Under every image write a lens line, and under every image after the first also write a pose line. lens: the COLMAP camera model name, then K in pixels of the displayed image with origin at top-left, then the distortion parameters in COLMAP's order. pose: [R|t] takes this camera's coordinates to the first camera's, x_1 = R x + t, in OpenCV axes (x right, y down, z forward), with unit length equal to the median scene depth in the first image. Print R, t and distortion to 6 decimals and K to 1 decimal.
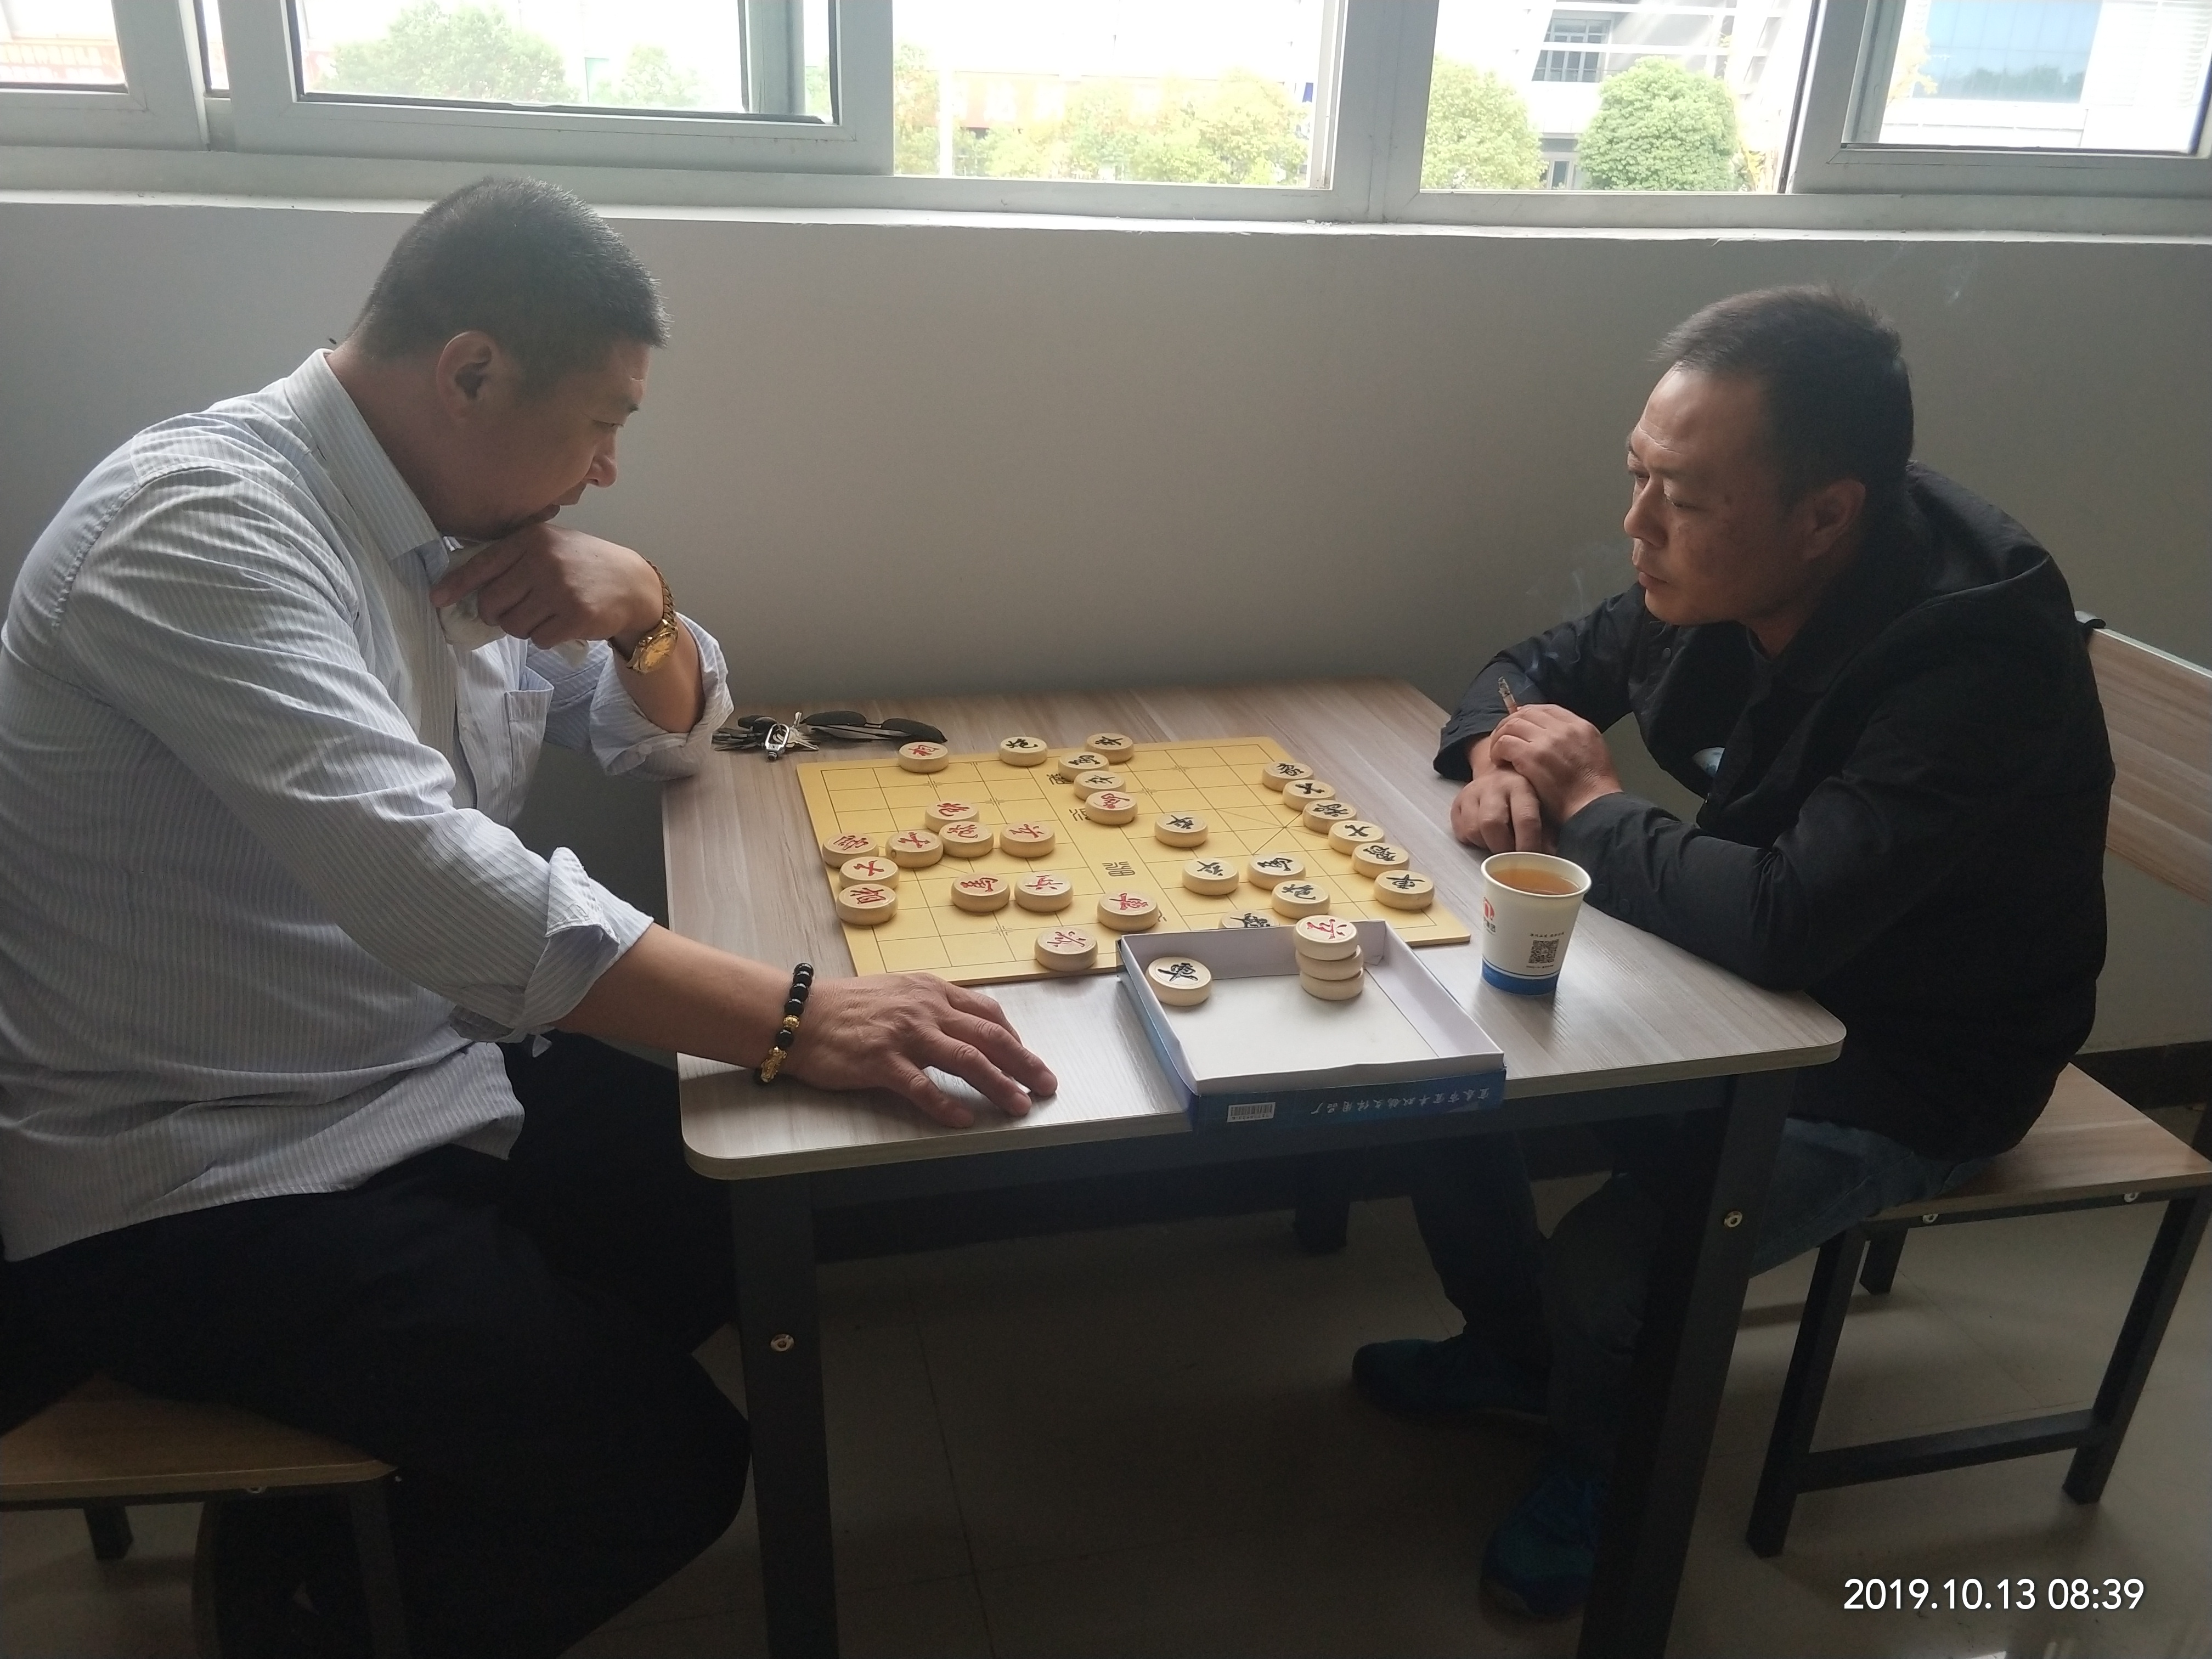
lens RADIAL K [[1775.8, 0, 1105.6], [0, 1775.8, 835.6], [0, 0, 1]] dist [0.036679, -0.011170]
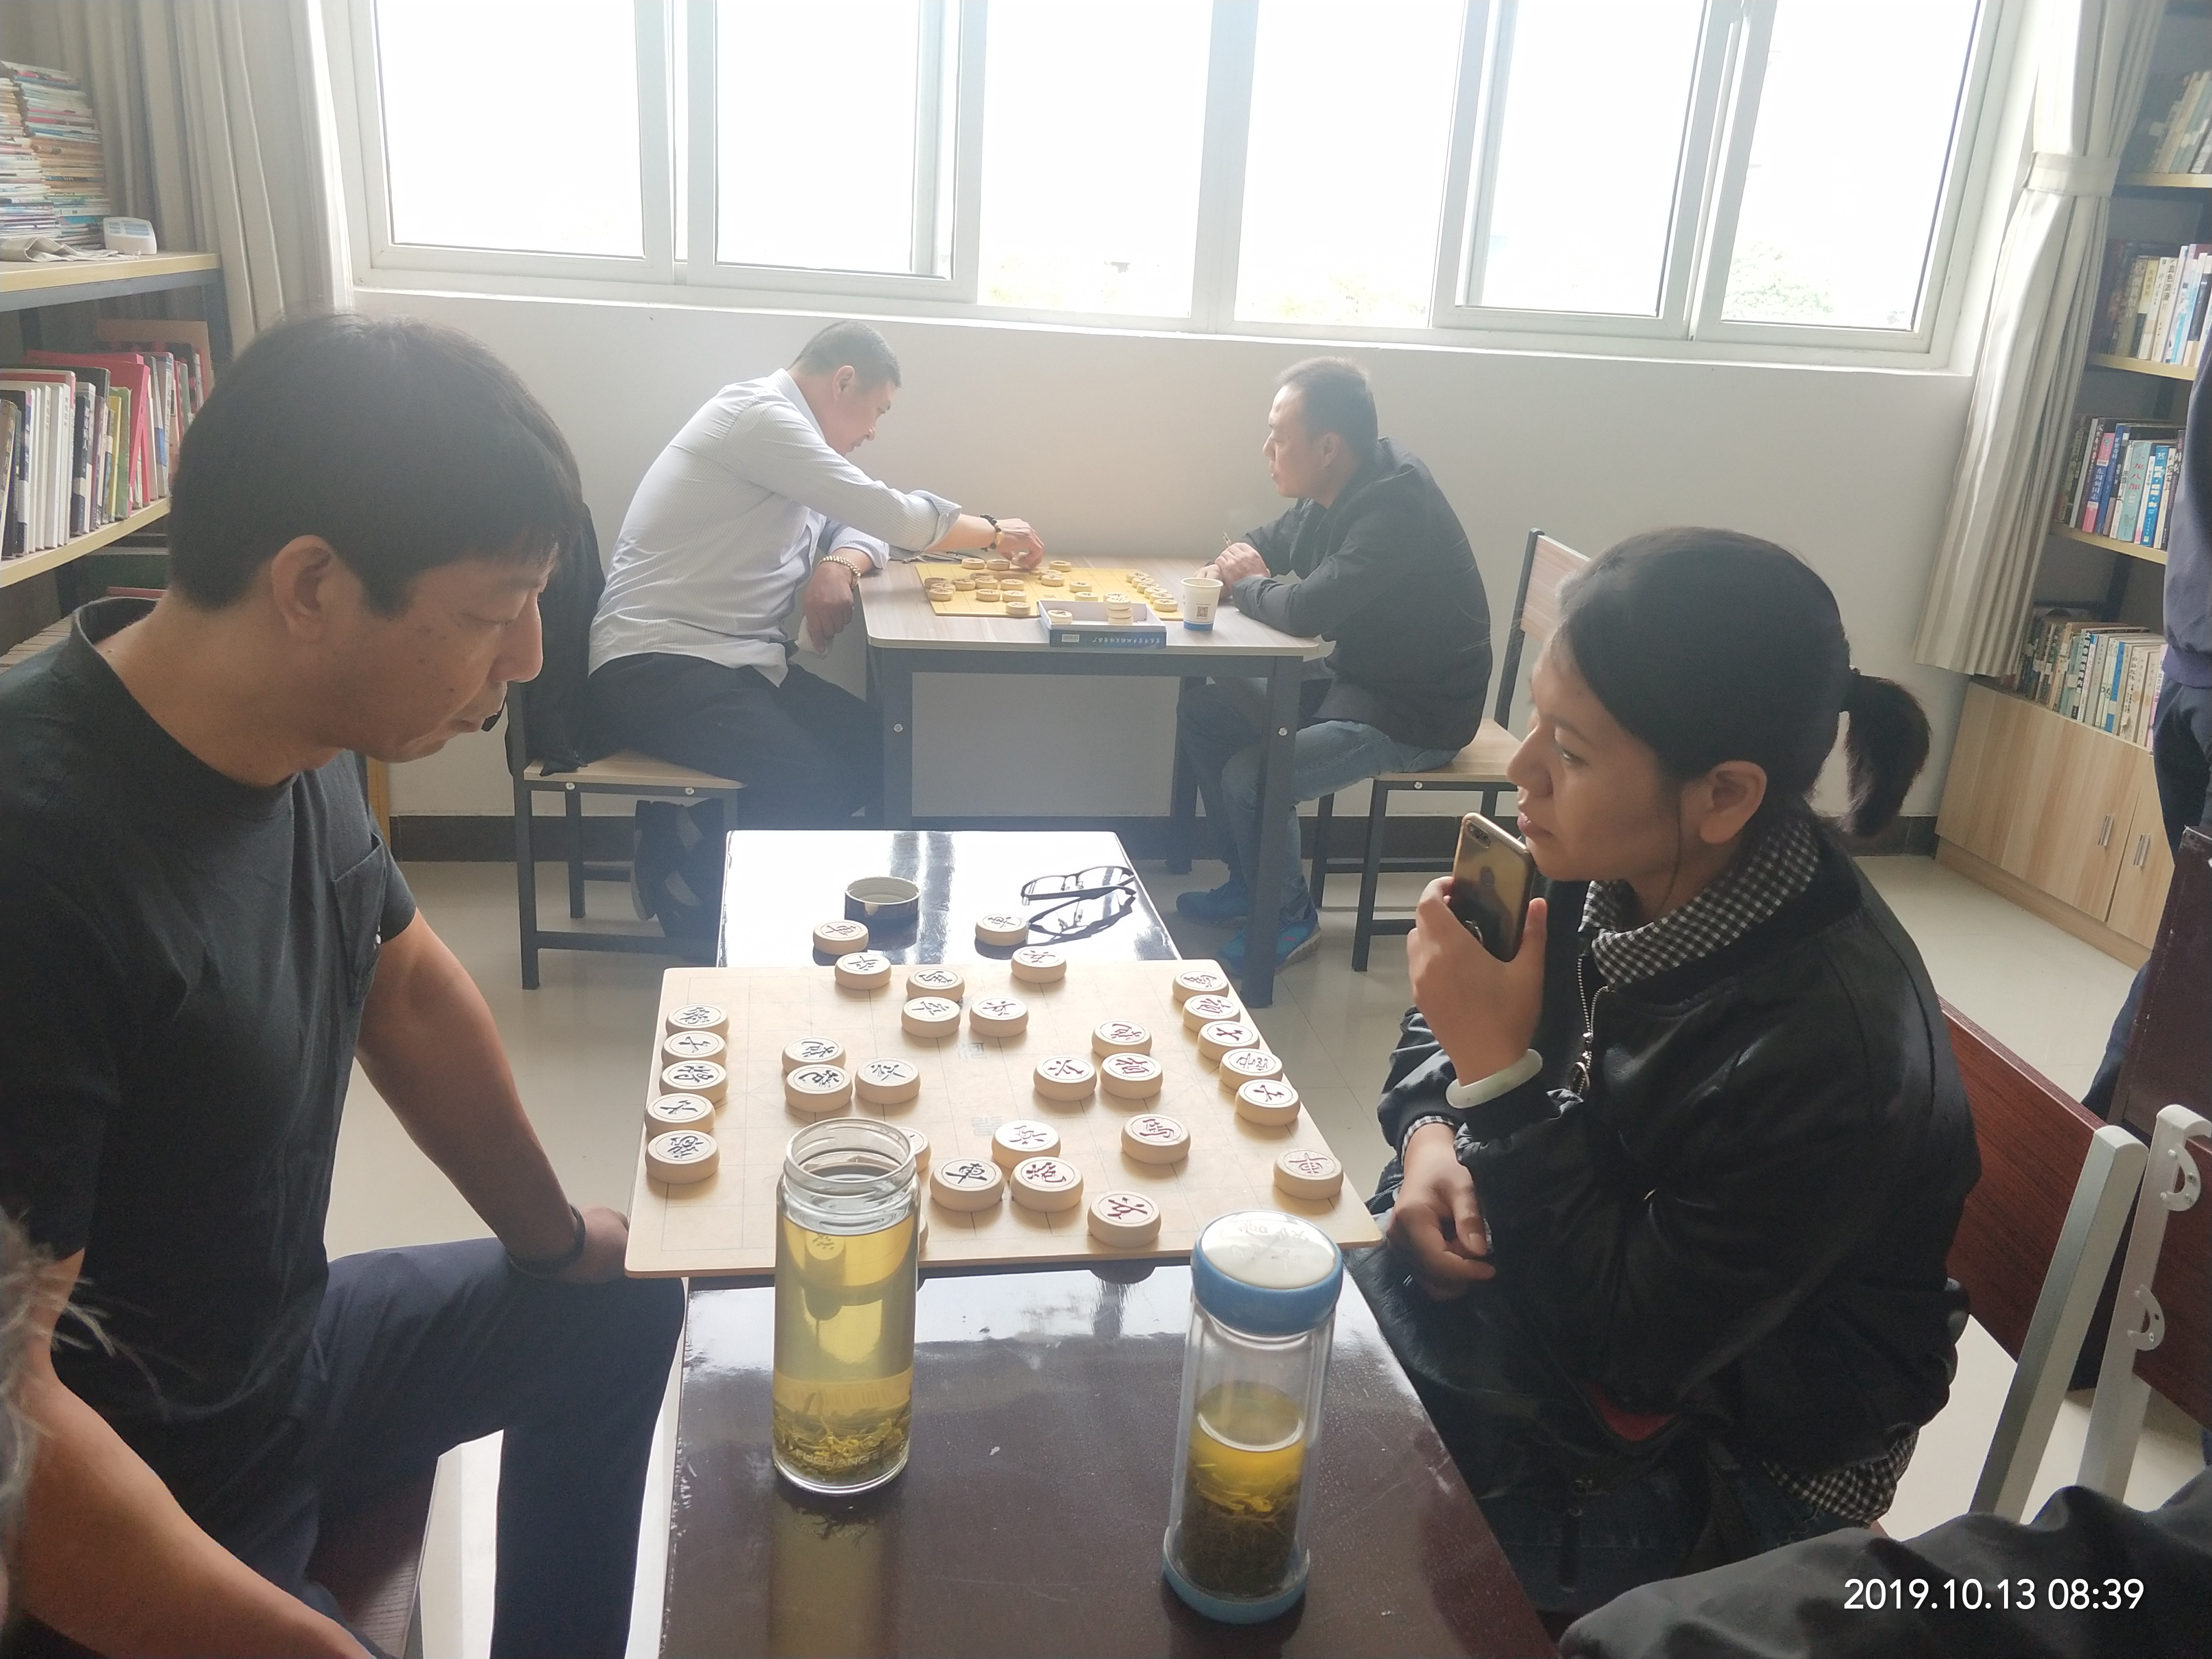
lens RADIAL K [[1775.8, 0, 1102.1], [0, 1775.8, 828.6], [0, 0, 1]] dist [0.036679, -0.011170]
pose [[0.996730, 0.050228, -0.063298, 0.195687], [-0.054605, 0.996092, -0.069424, 0.391797], [0.059564, 0.072654, 0.995577, -1.057570]]
